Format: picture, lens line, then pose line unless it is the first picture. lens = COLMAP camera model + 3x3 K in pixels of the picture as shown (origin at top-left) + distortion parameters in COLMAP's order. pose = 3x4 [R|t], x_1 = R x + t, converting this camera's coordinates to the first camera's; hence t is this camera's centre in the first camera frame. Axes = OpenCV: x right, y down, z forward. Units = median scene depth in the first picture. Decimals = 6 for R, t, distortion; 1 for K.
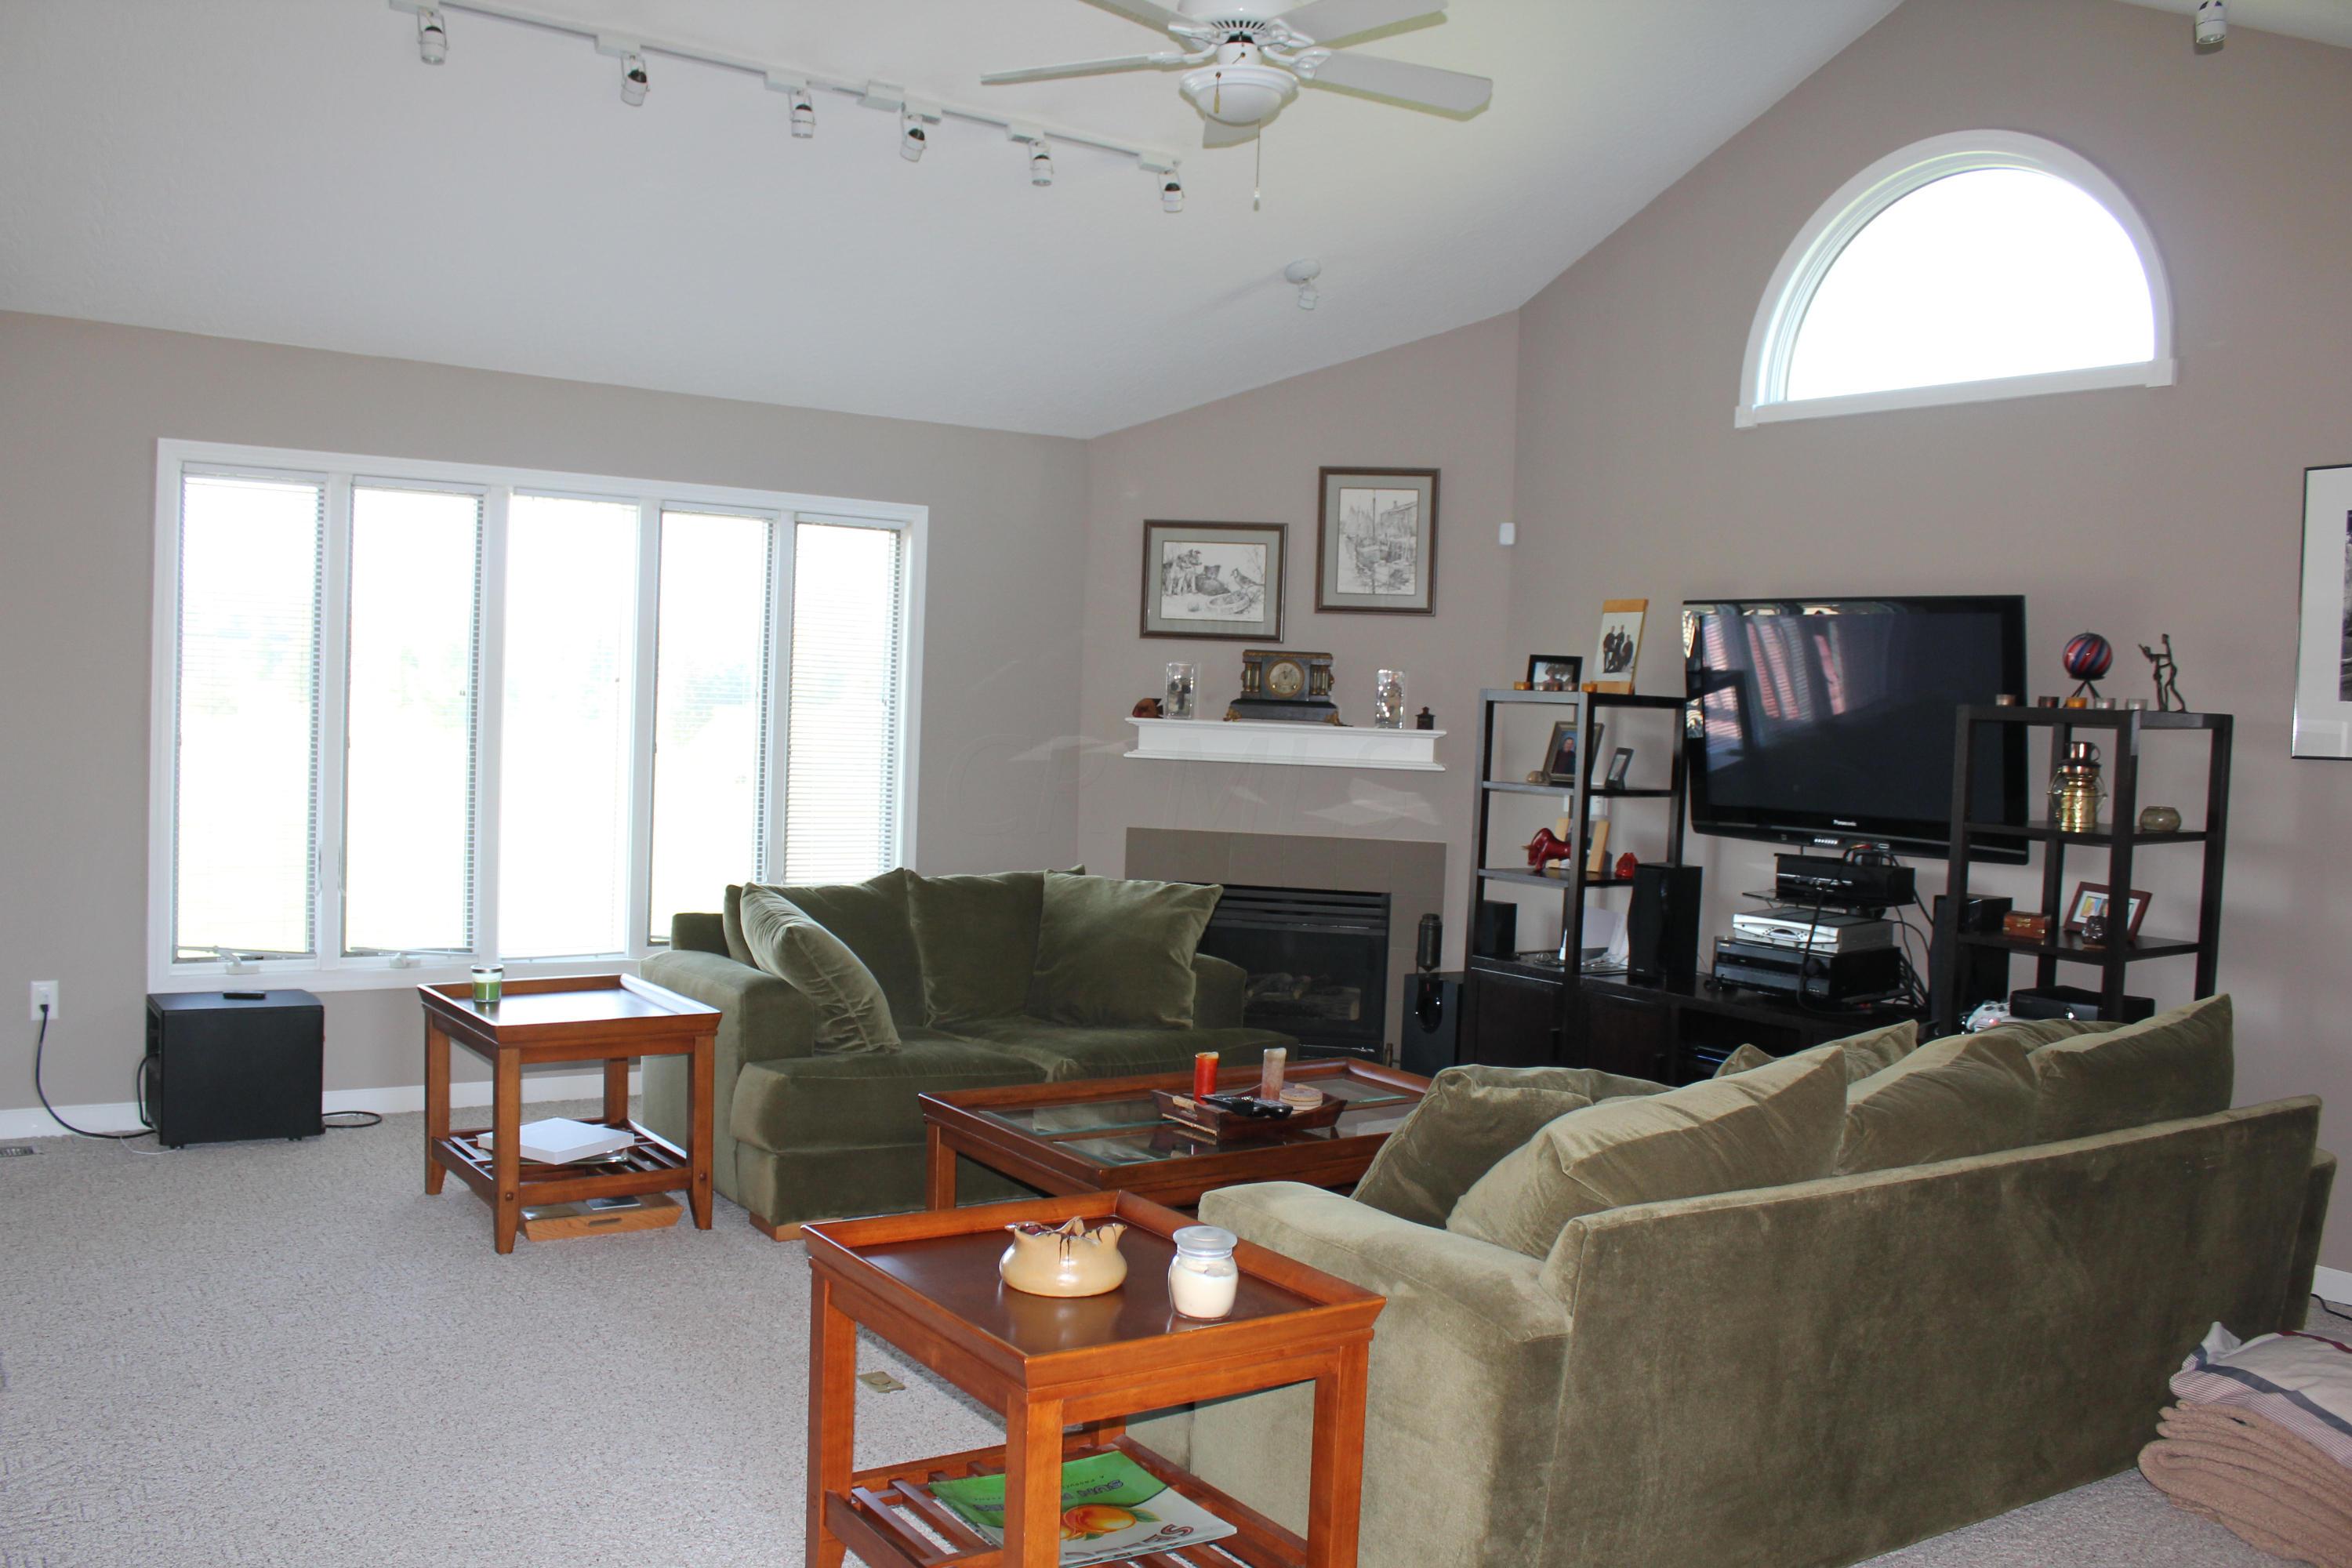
lens RADIAL K [[1985.9, 0, 1174.5], [0, 1985.9, 787.4], [0, 0, 1]] dist [-0.160845, 0.139652]
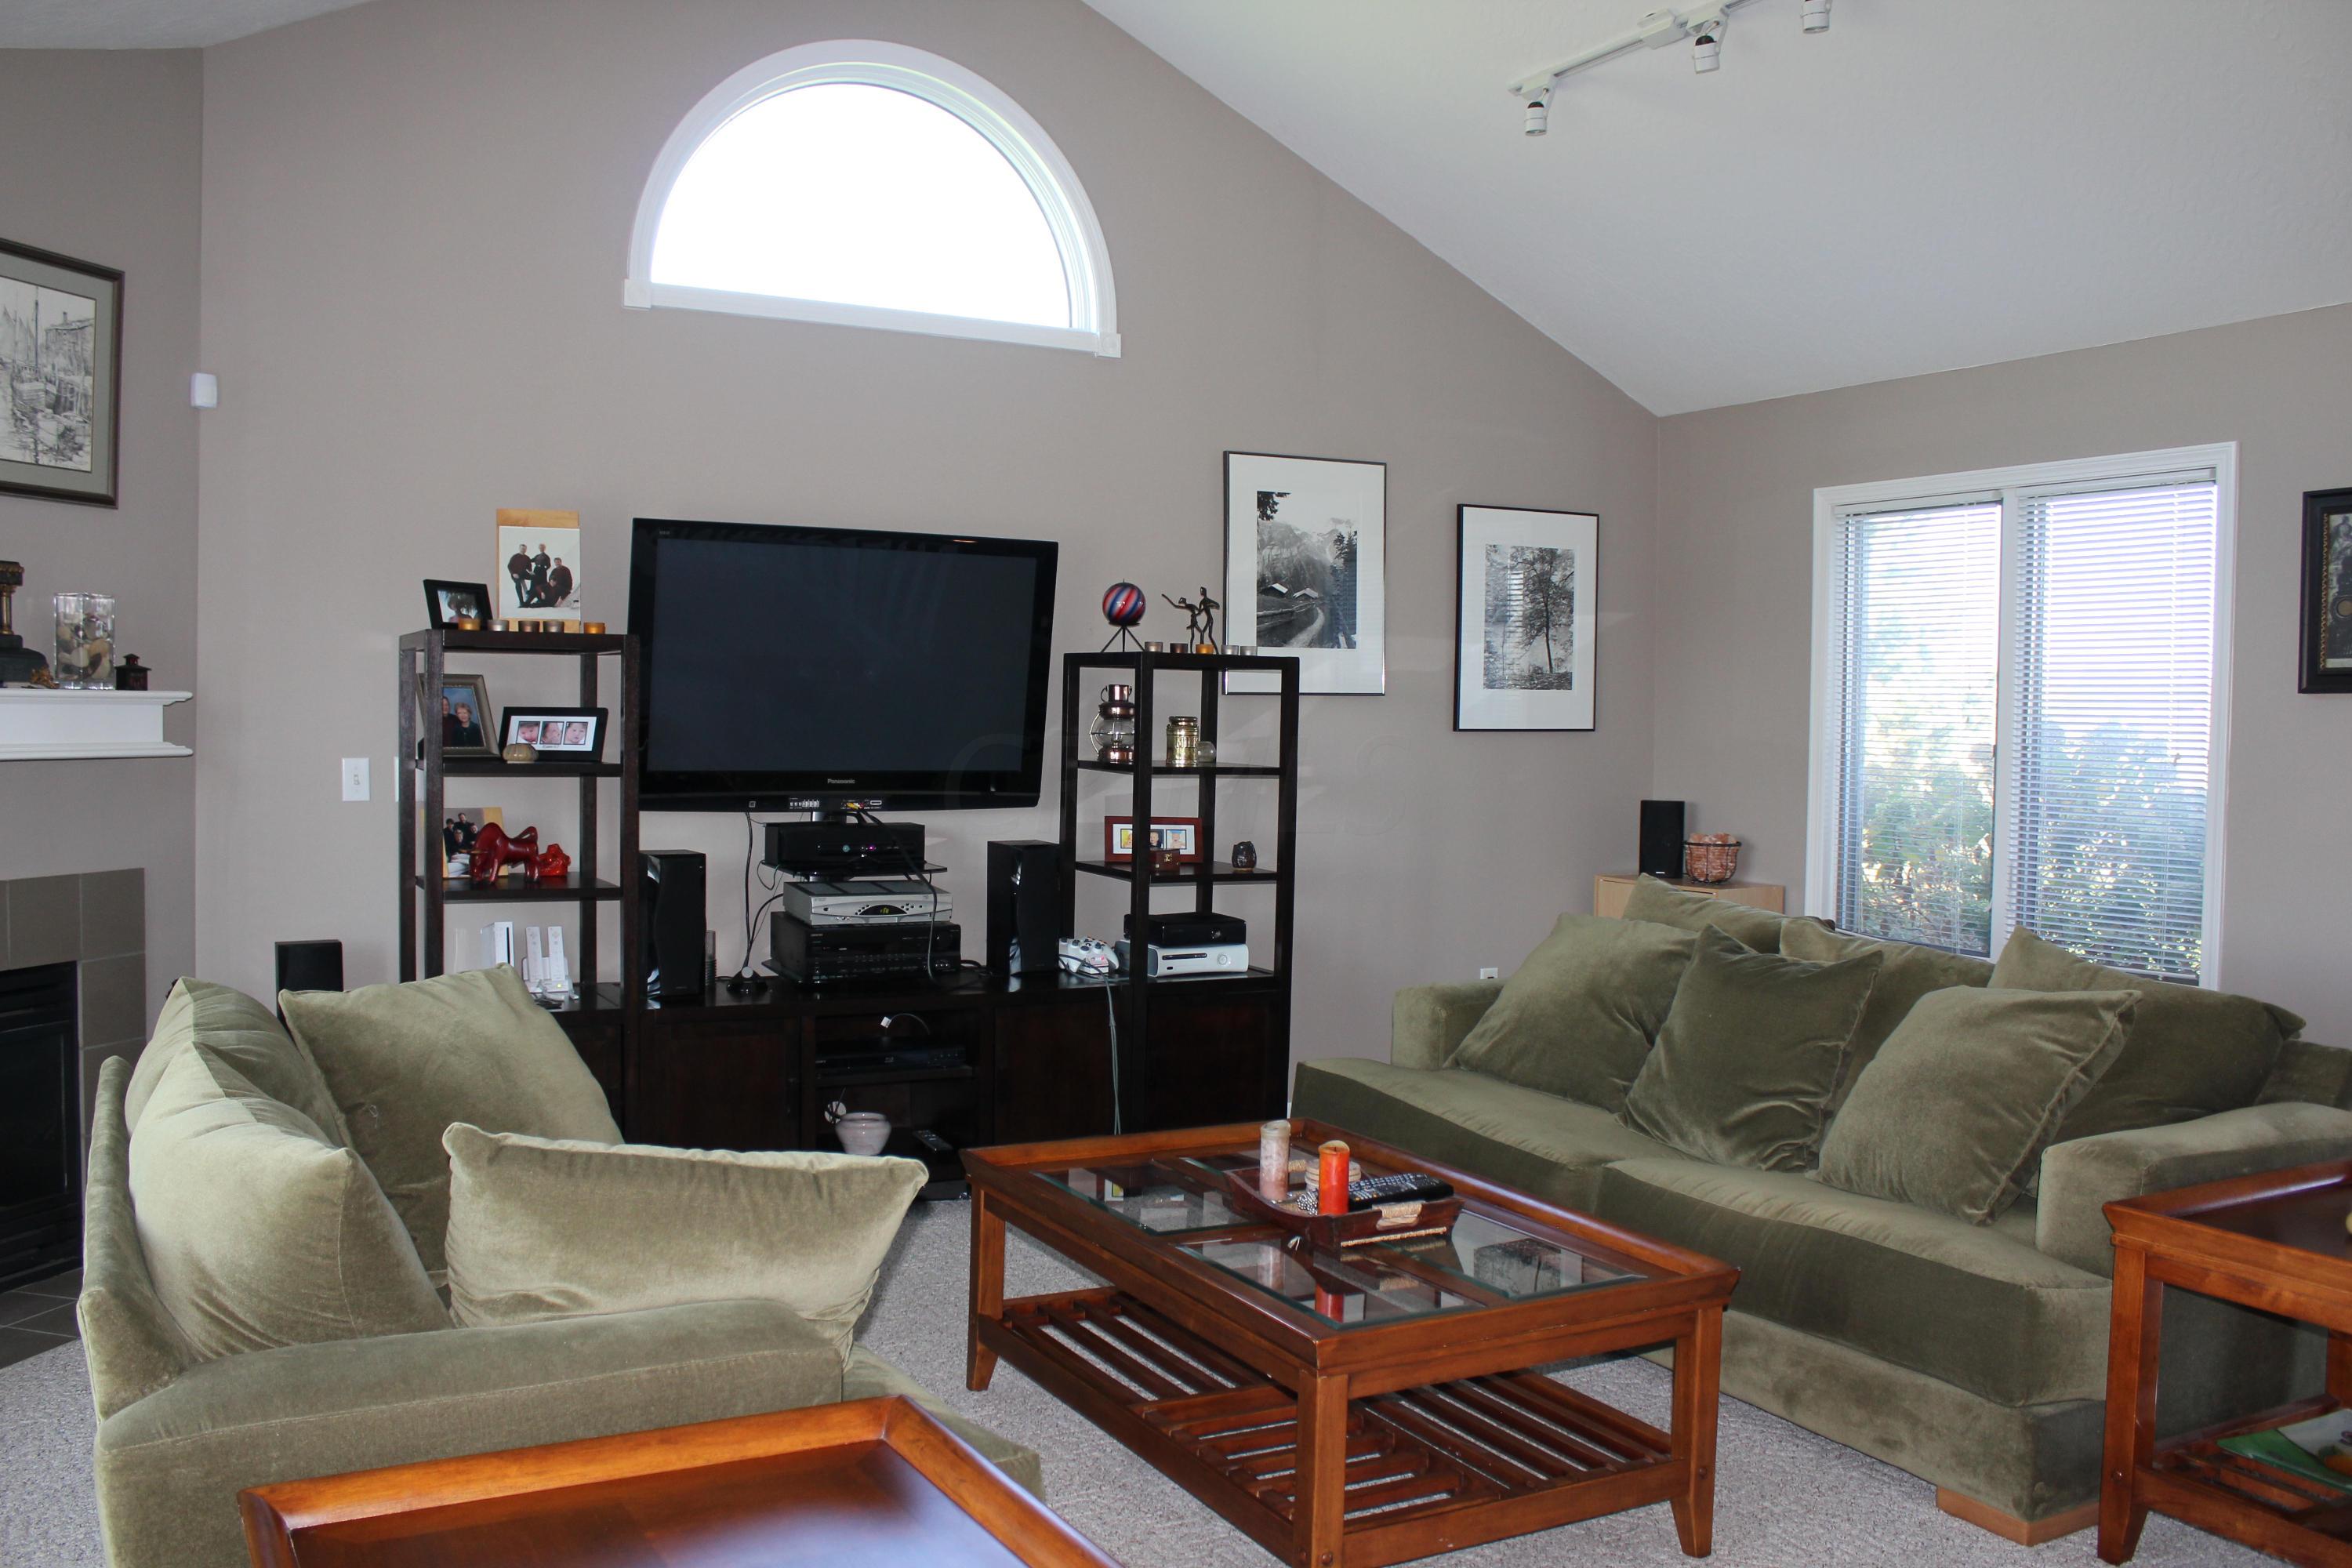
lens RADIAL K [[1985.9, 0, 1155.3], [0, 1985.9, 777.5], [0, 0, 1]] dist [-0.160845, 0.139652]
pose [[0.100653, -0.068959, 0.992529, -0.496765], [0.033314, 0.997269, 0.065910, -0.035059], [-0.994364, 0.026431, 0.102675, 0.695870]]
